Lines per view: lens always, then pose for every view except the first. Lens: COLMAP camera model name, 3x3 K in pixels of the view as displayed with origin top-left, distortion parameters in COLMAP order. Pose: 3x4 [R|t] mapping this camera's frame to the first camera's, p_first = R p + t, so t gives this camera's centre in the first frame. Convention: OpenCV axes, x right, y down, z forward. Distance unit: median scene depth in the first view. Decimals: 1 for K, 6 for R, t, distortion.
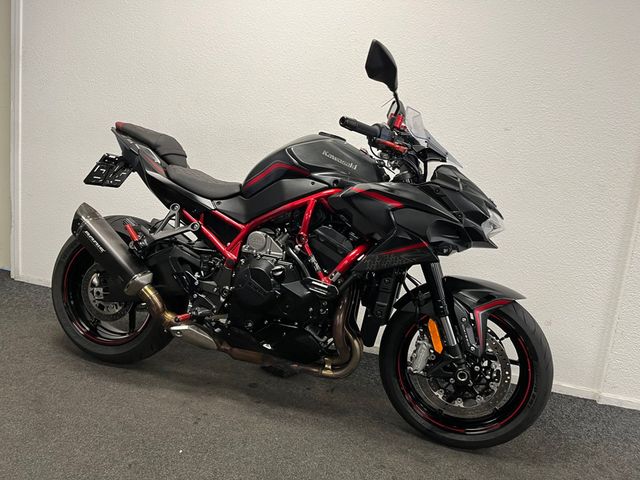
lens RADIAL K [[492.5, 0, 320.0], [0, 492.5, 240.0], [0, 0, 1]] dist [0.071852, -0.099356]
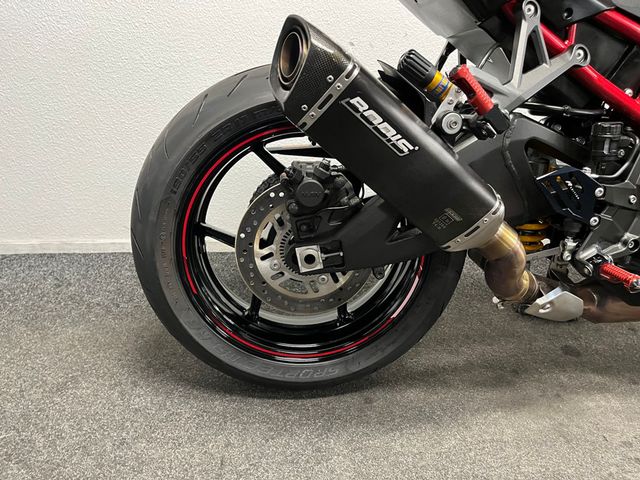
lens RADIAL K [[492.5, 0, 320.0], [0, 492.5, 240.0], [0, 0, 1]] dist [0.071852, -0.099356]
pose [[0.920115, -0.213095, 0.328600, -0.658457], [0.123011, 0.953804, 0.274091, -0.022528], [-0.371828, -0.211774, 0.903823, 0.729704]]
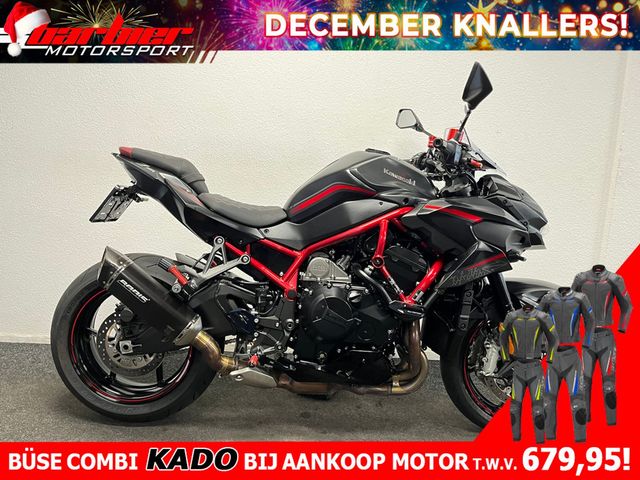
lens RADIAL K [[492.5, 0, 320.0], [0, 492.5, 240.0], [0, 0, 1]] dist [0.071852, -0.099356]
pose [[0.956801, -0.107121, 0.270291, -0.389472], [0.099947, 0.994180, 0.040211, -0.091981], [-0.273026, -0.011460, 0.961939, 0.090405]]
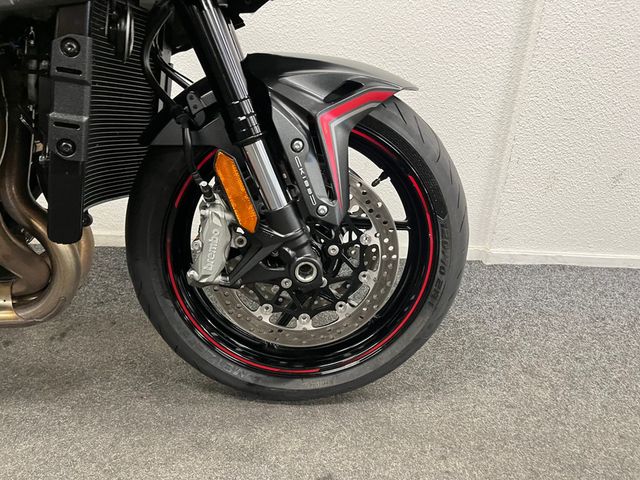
lens RADIAL K [[492.5, 0, 320.0], [0, 492.5, 240.0], [0, 0, 1]] dist [0.071852, -0.099356]
pose [[0.938571, -0.158816, 0.306369, 0.156595], [0.084702, 0.966668, 0.241616, 0.130815], [-0.334529, -0.200824, 0.920739, 0.556307]]
